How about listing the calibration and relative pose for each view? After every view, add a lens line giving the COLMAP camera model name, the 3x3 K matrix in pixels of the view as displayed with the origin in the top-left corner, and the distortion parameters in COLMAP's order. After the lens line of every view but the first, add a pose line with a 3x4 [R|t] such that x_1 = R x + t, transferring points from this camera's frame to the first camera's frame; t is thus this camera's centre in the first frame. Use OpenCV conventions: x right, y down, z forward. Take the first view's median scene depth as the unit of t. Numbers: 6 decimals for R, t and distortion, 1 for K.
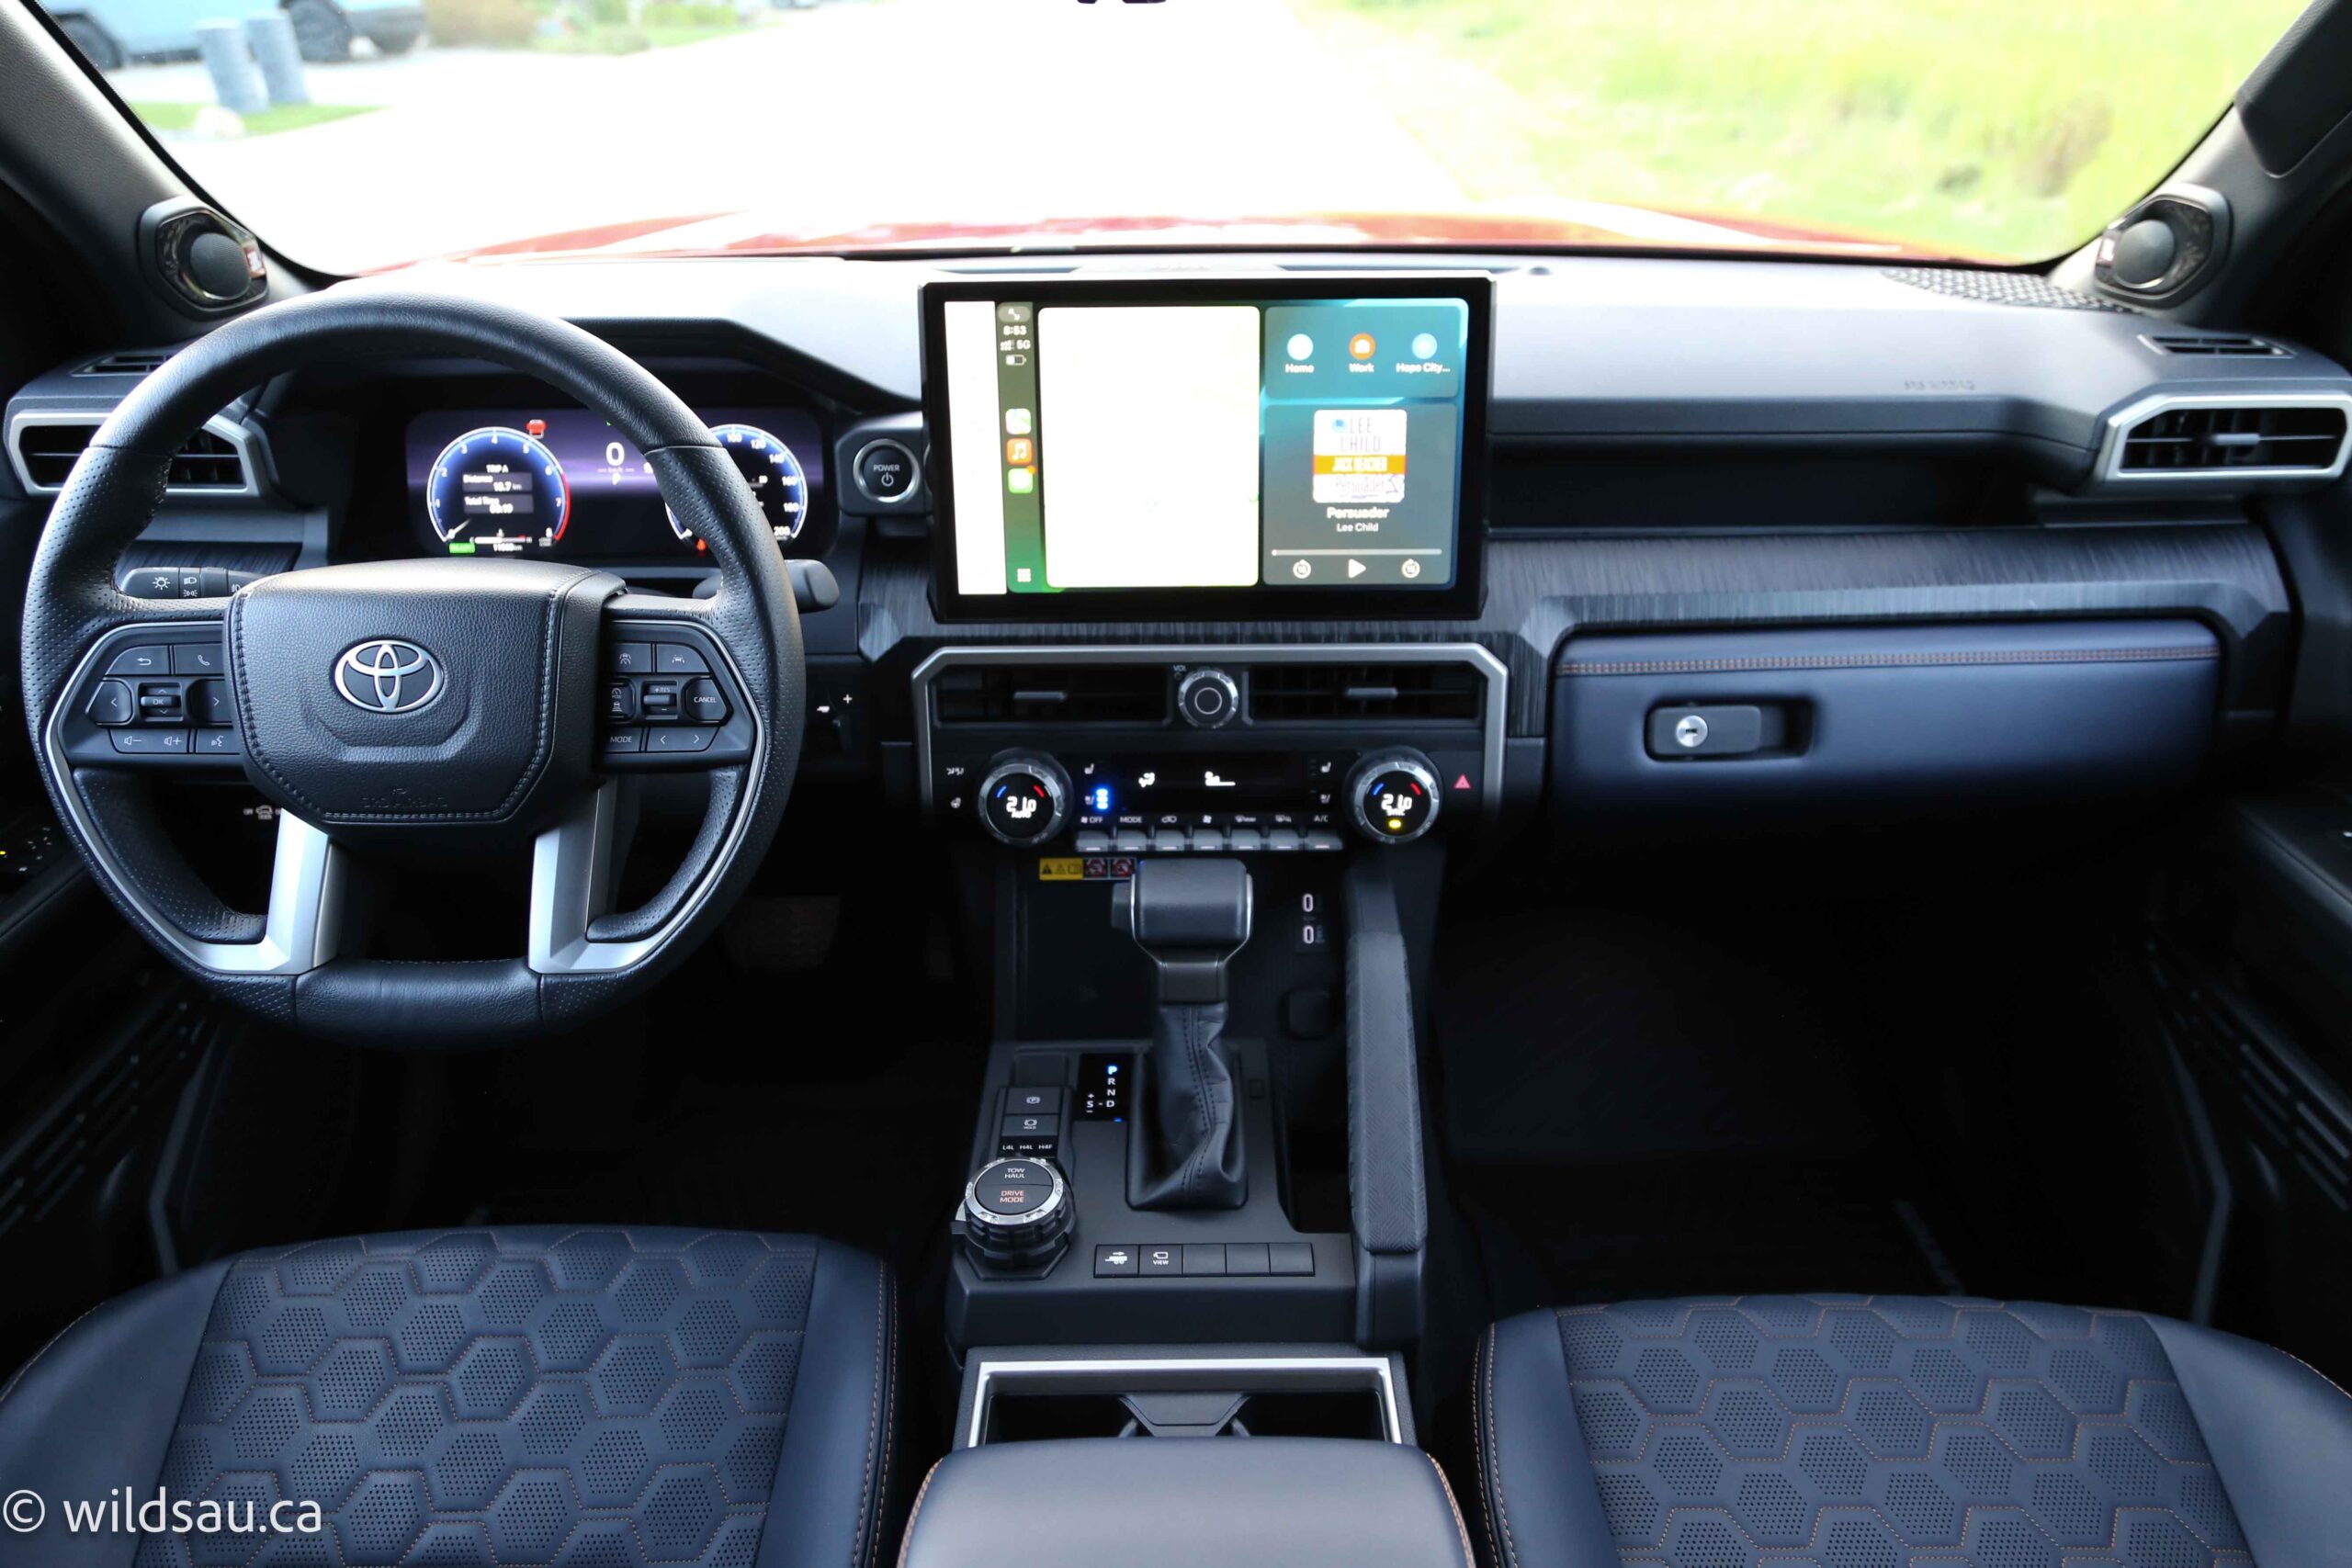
lens RADIAL K [[1642.0, 0, 1212.3], [0, 1642.0, 744.4], [0, 0, 1]] dist [-0.012856, 0.013402]
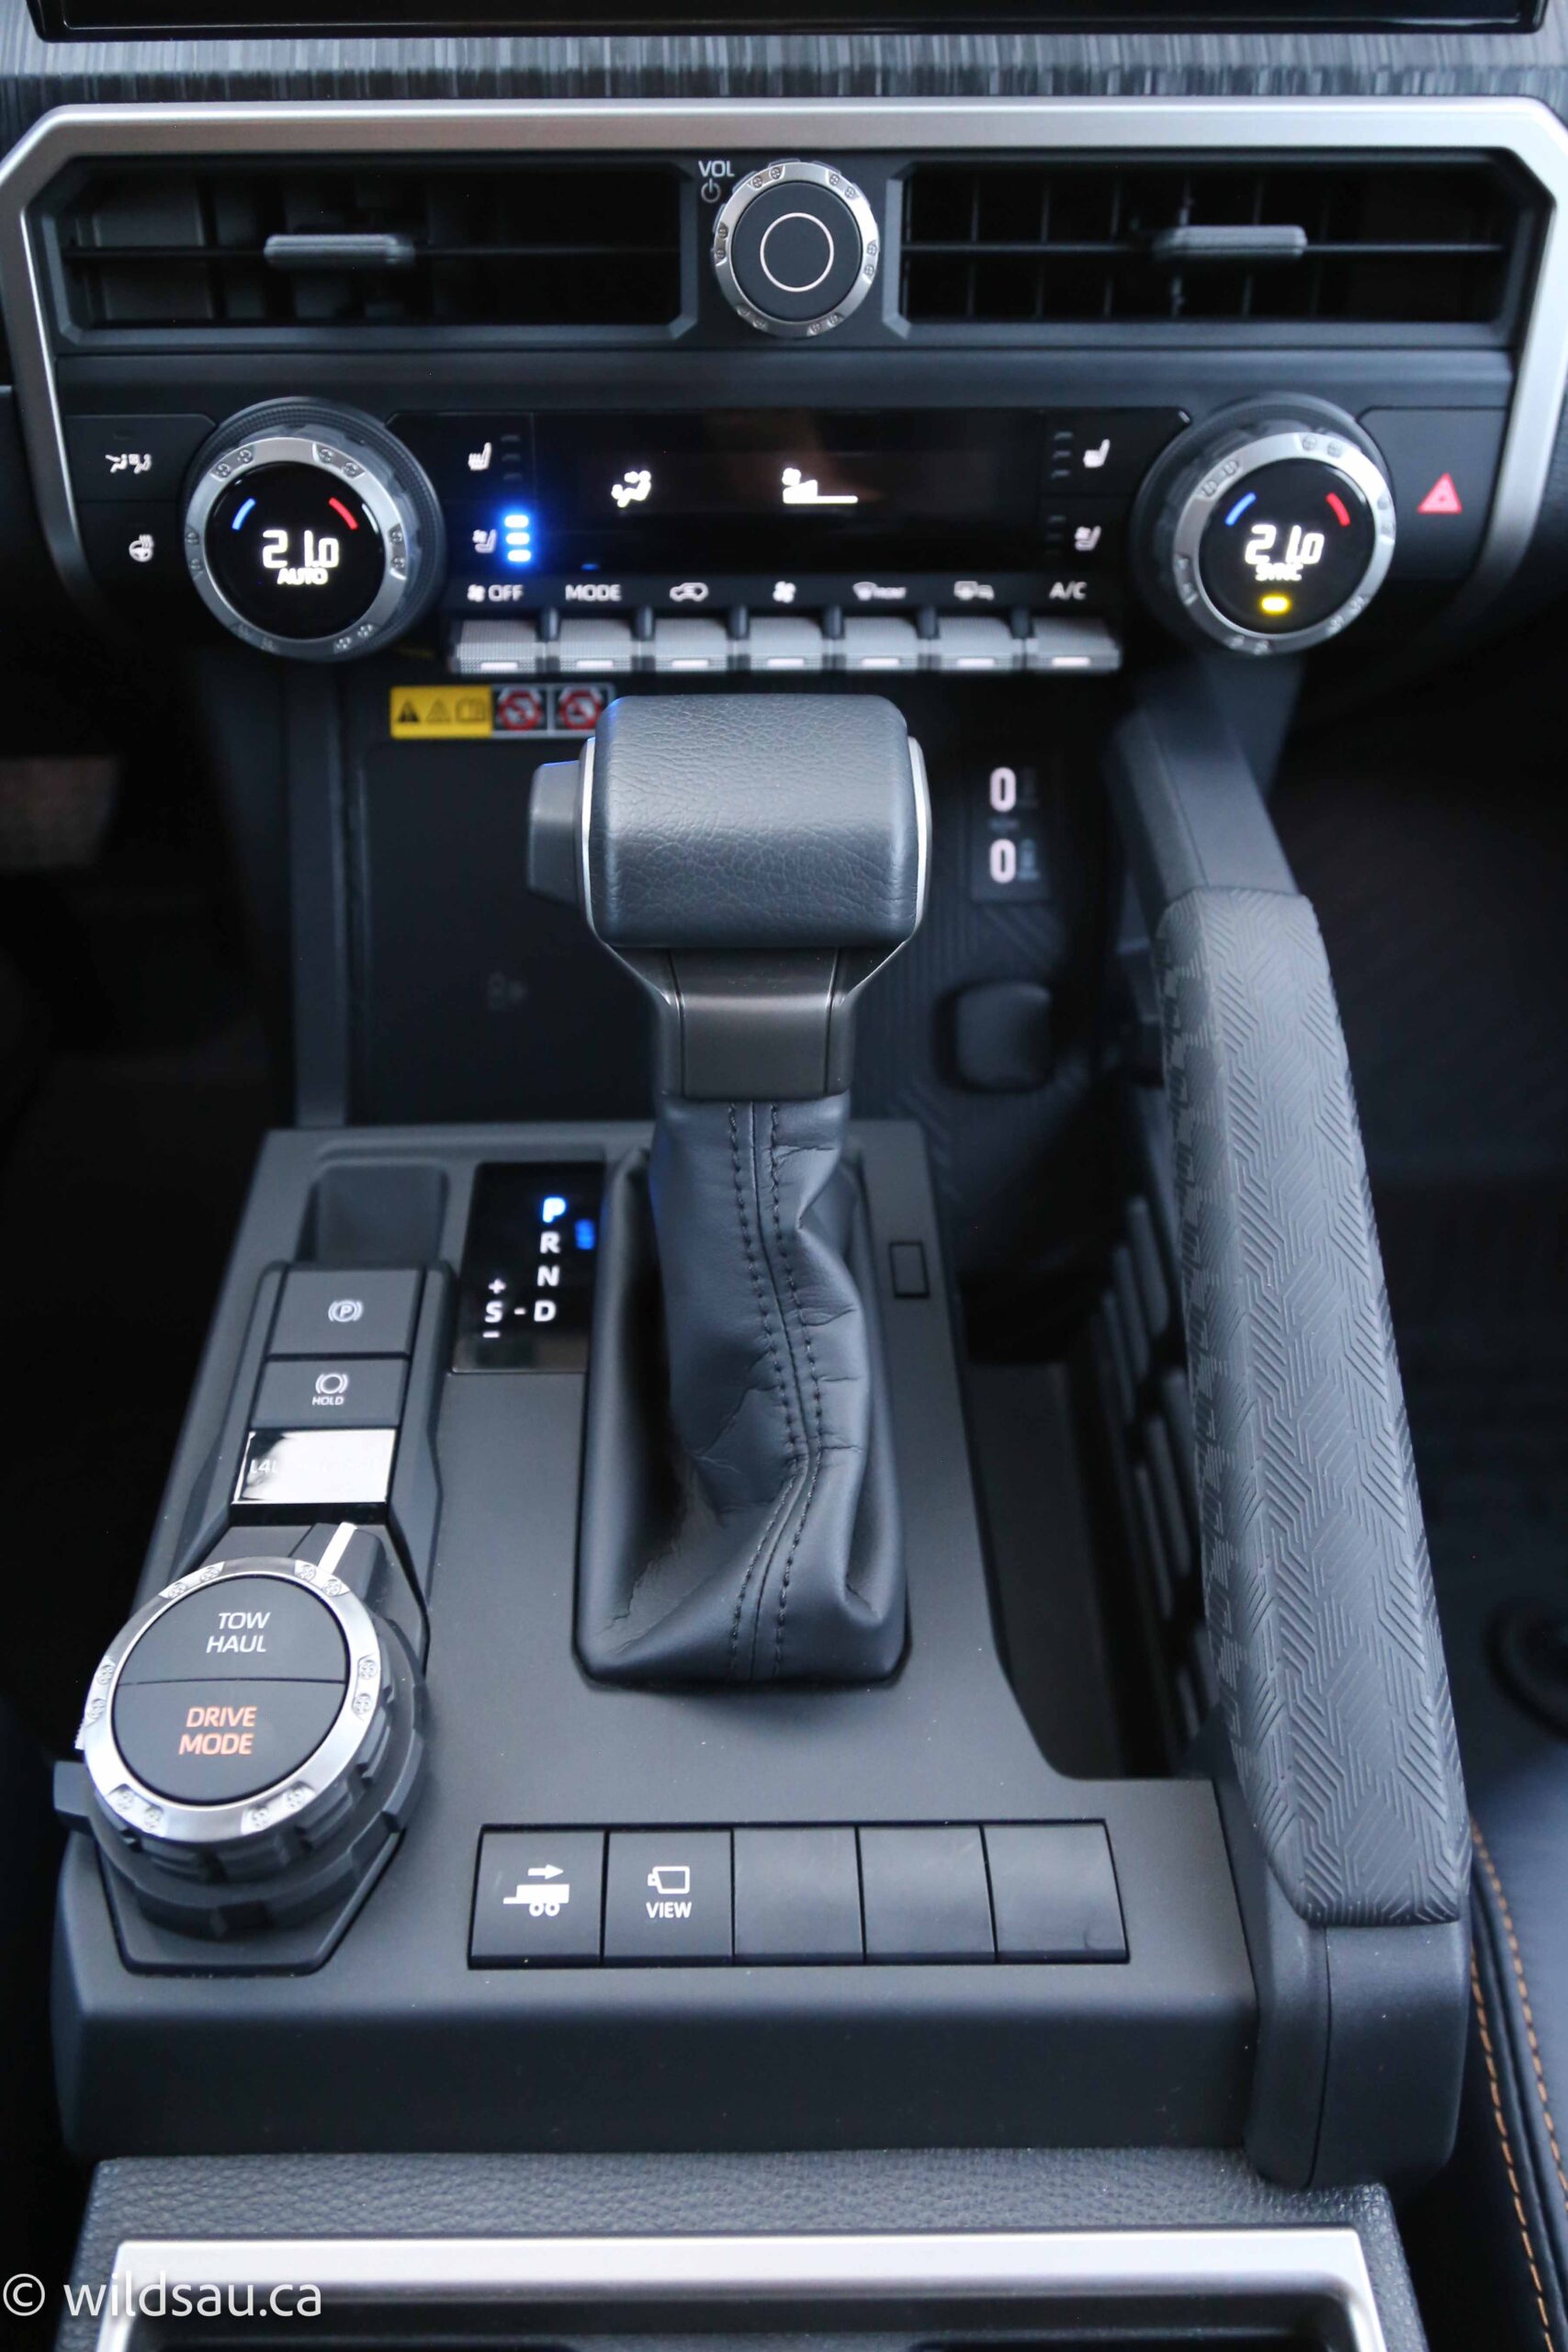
lens RADIAL K [[1642.0, 0, 711.8], [0, 1642.0, 906.3], [0, 0, 1]] dist [-0.012856, 0.013402]
pose [[0.999960, 0.001836, -0.008798, -0.017391], [0.000061, 0.977520, 0.210843, 0.037217], [0.008988, -0.210835, 0.977480, 0.611316]]
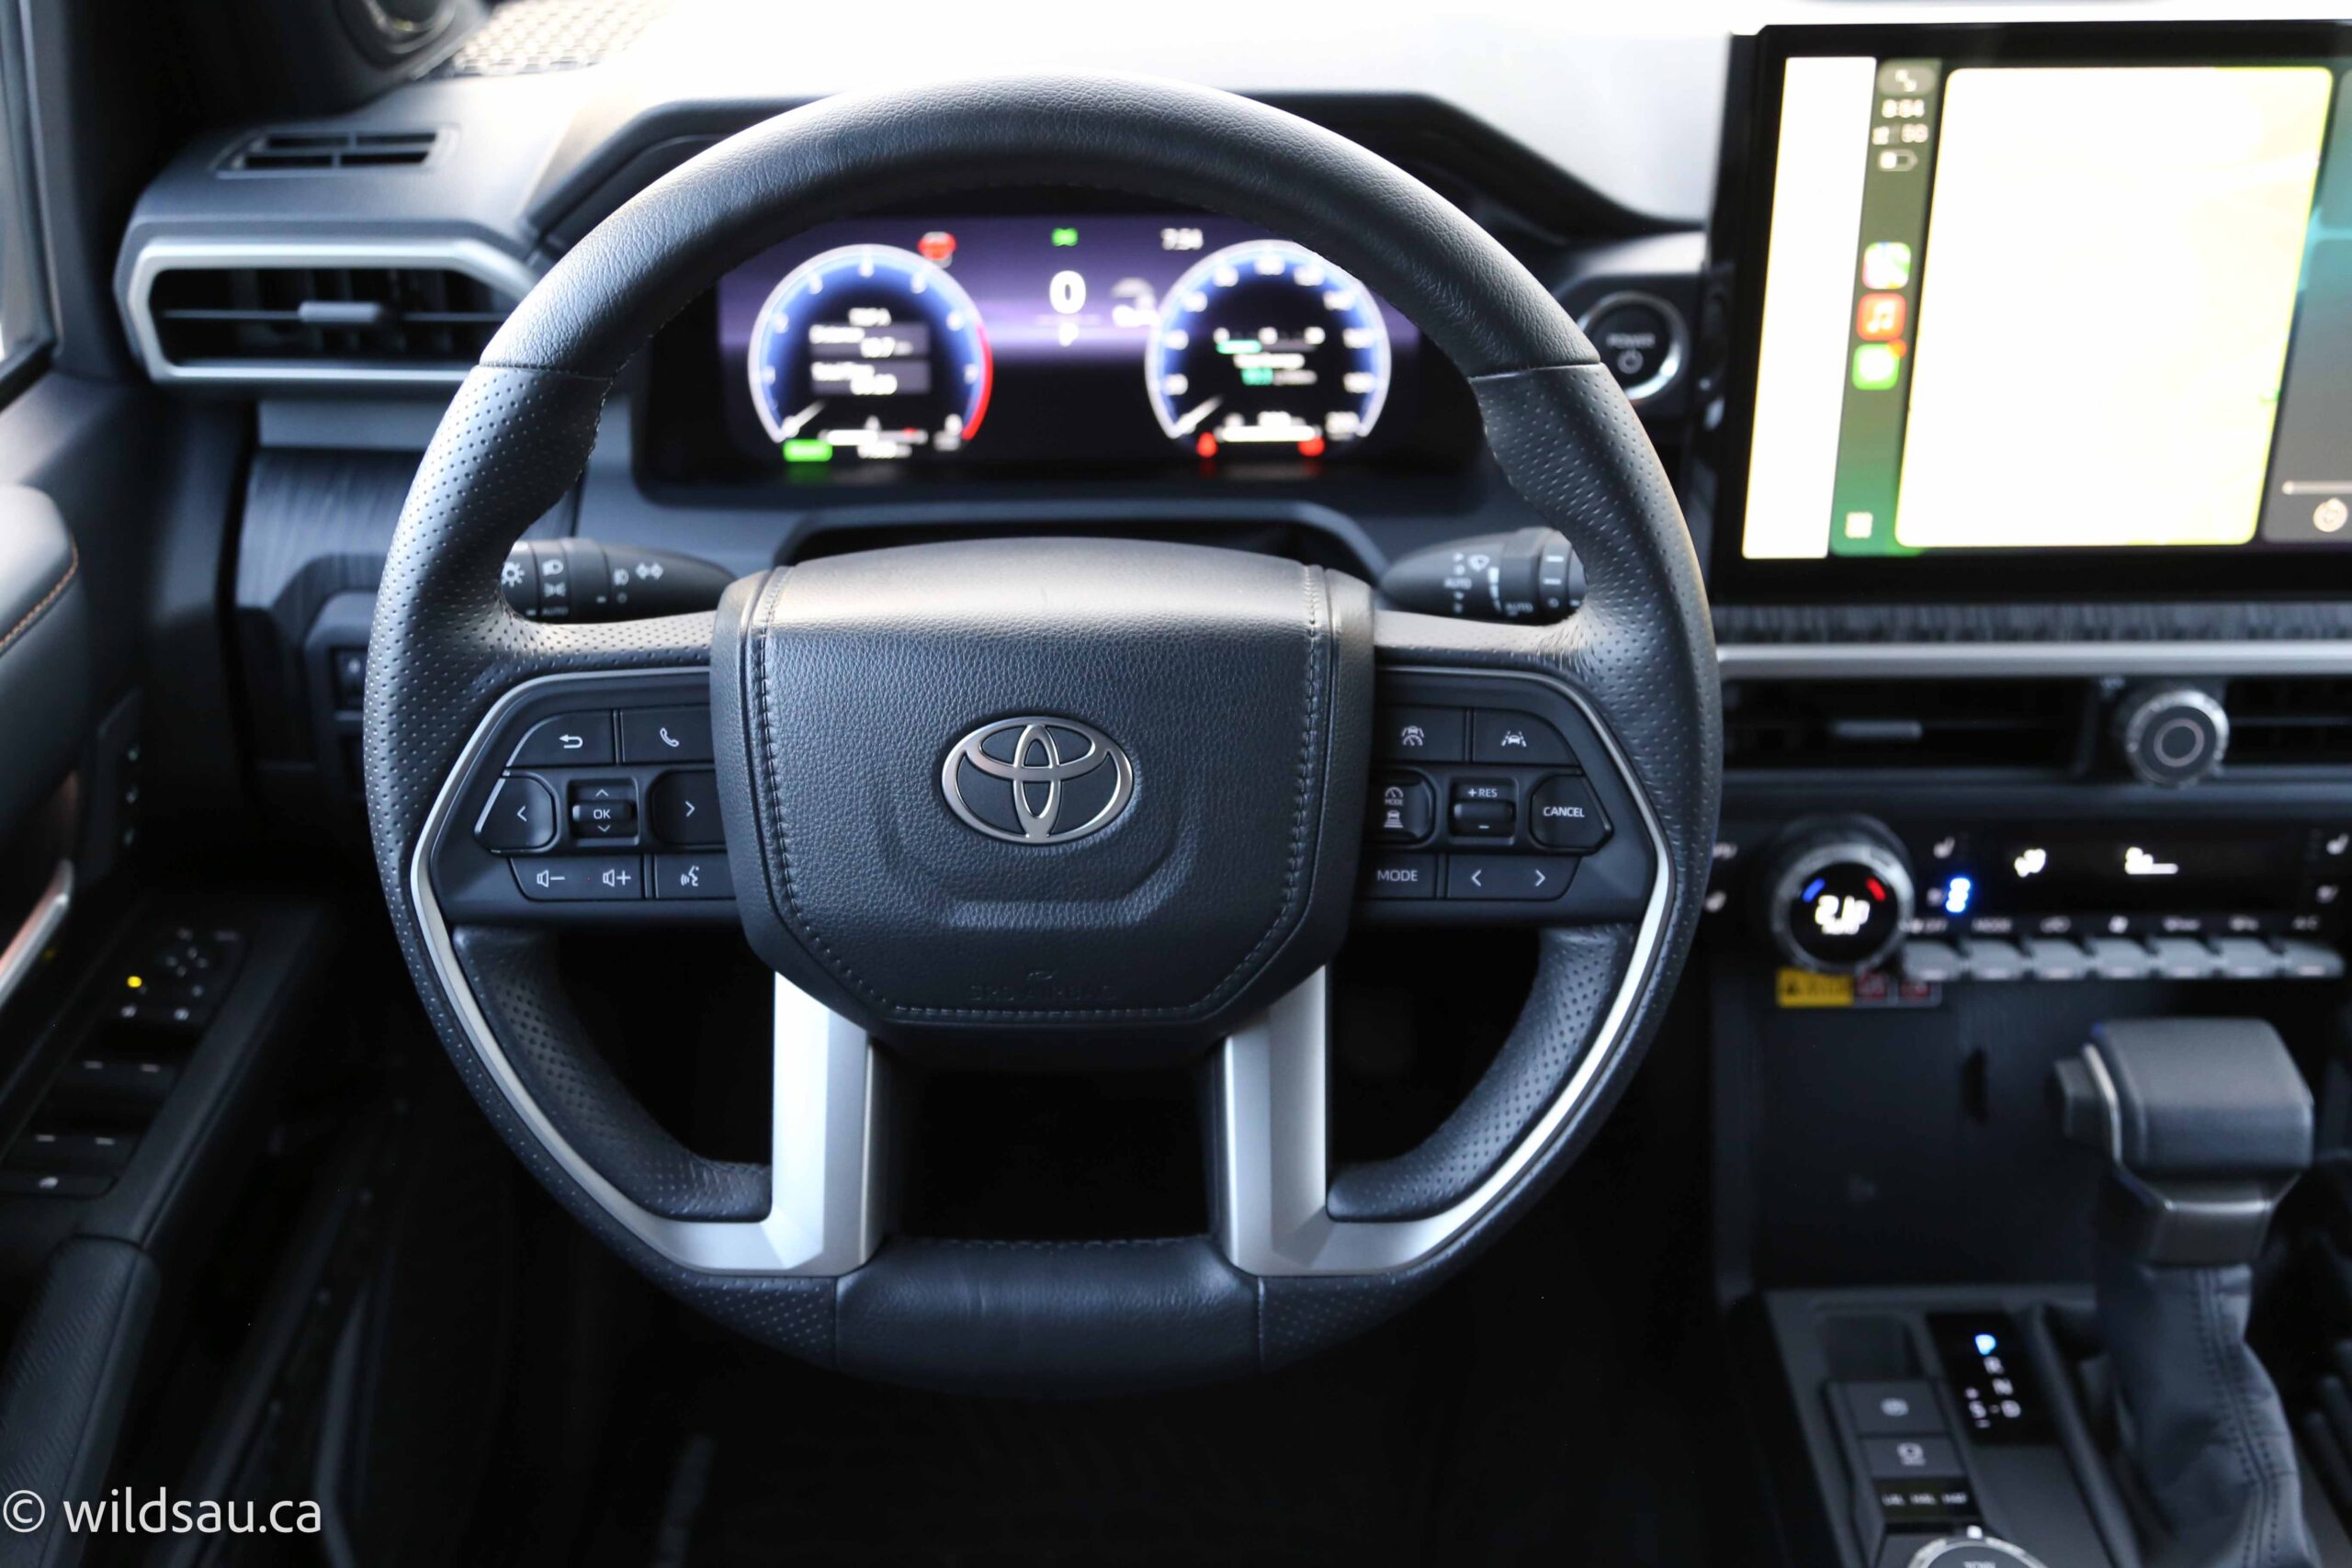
lens RADIAL K [[2299.6, 0, 1144.5], [0, 2299.6, 750.3], [0, 0, 1]] dist [-0.005631, 0.000000]
pose [[0.999975, 0.001634, -0.006816, -0.365785], [-0.000975, 0.995412, 0.095678, -0.101405], [0.006941, -0.095669, 0.995389, 0.169795]]
